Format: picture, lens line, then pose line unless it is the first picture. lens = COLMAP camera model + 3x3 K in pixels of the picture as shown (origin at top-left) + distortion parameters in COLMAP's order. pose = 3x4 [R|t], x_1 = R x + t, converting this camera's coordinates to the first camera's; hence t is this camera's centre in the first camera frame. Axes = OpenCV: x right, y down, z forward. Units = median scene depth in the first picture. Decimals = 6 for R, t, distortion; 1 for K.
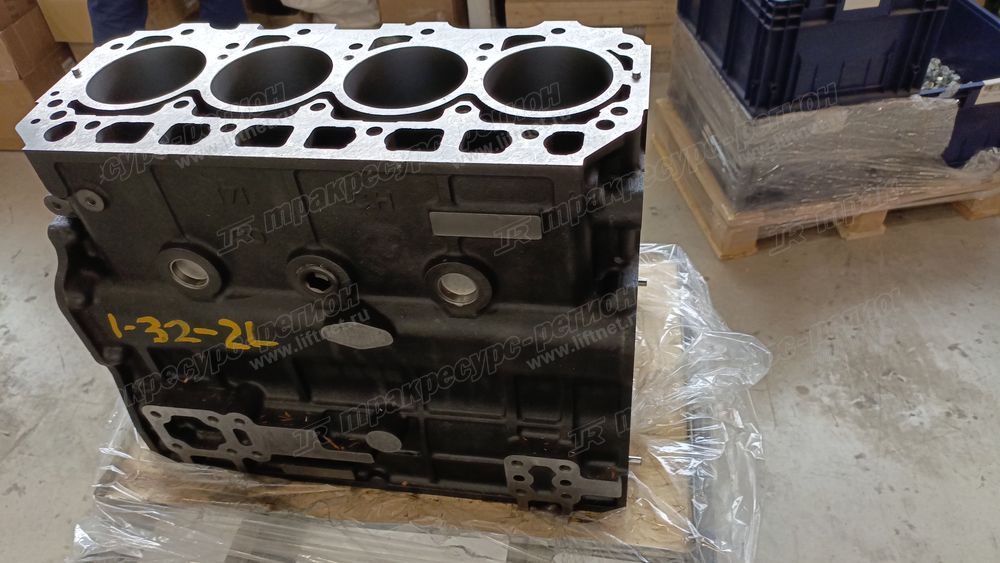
lens RADIAL K [[735.5, 0, 499.9], [0, 735.5, 289.1], [0, 0, 1]] dist [0.012932, -0.017337]
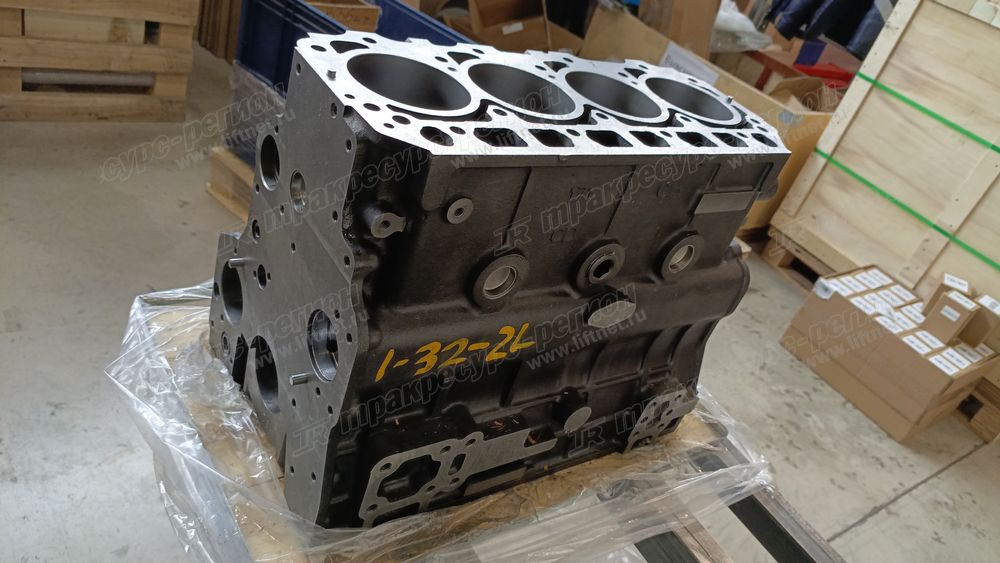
lens RADIAL K [[735.5, 0, 499.0], [0, 735.5, 275.2], [0, 0, 1]] dist [0.012932, -0.017337]
pose [[0.681365, -0.132268, 0.719893, -1.112937], [0.199662, 0.979824, -0.008950, -0.020198], [-0.704185, 0.149833, 0.694027, 0.311078]]
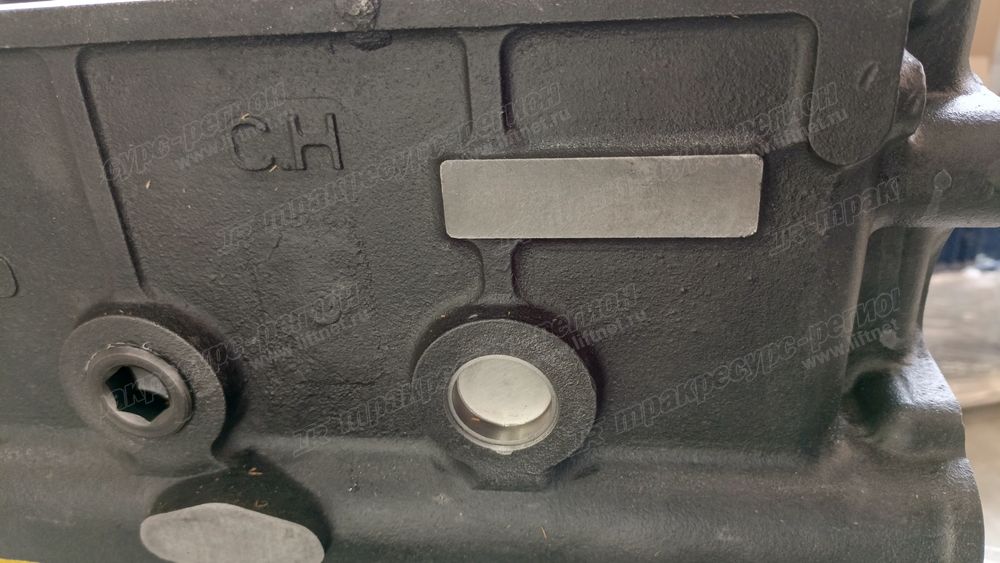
lens RADIAL K [[735.5, 0, 500.1], [0, 735.5, 280.2], [0, 0, 1]] dist [0.012932, -0.017337]
pose [[0.999126, 0.001096, 0.041793, -0.072113], [0.012412, 0.946814, -0.321542, 0.059807], [-0.039922, 0.321779, 0.945973, 0.604970]]
